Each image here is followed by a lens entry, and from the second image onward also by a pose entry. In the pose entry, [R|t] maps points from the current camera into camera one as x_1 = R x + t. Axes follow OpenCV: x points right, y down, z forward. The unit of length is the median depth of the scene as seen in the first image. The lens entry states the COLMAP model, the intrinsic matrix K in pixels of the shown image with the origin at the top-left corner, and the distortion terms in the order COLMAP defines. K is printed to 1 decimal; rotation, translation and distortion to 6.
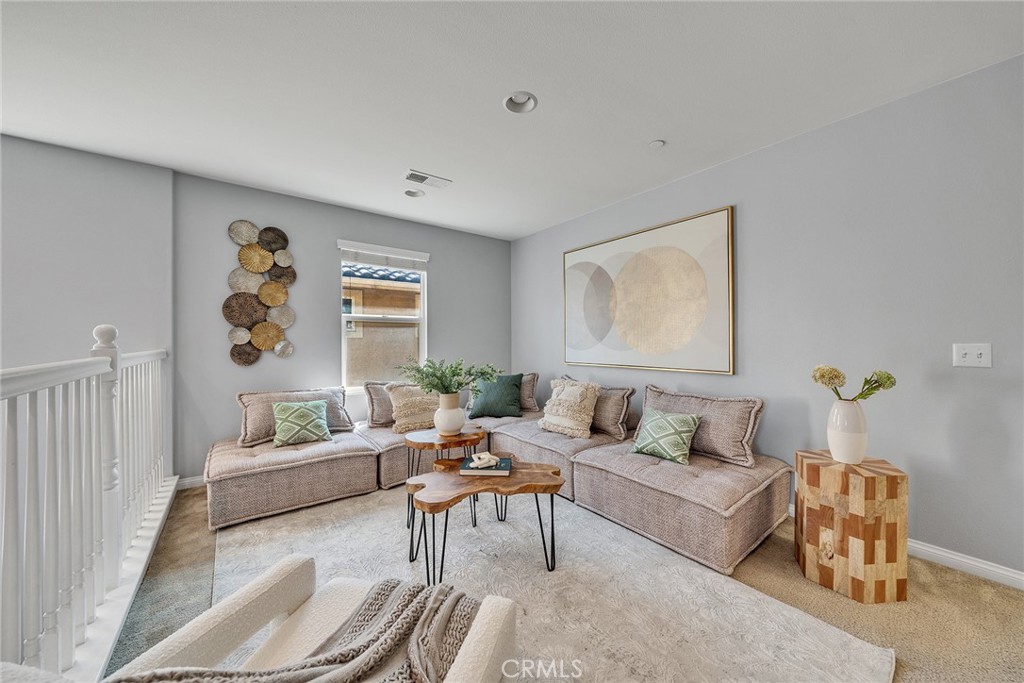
lens RADIAL K [[345.7, 0, 522.8], [0, 345.7, 337.8], [0, 0, 1]] dist [-0.010413, 0.000496]
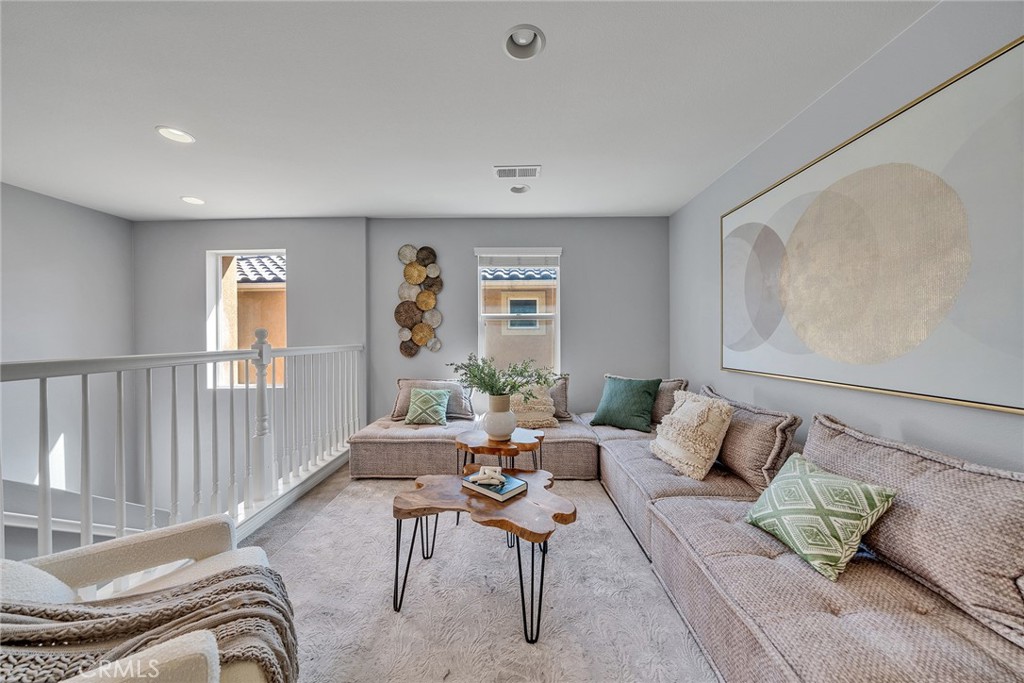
lens RADIAL K [[345.7, 0, 512.5], [0, 345.7, 337.0], [0, 0, 1]] dist [-0.010413, 0.000496]
pose [[0.789222, -0.001427, -0.614107, 0.296378], [0.005893, 0.999969, 0.005249, -0.000005], [0.614080, -0.007762, 0.789206, 0.219006]]
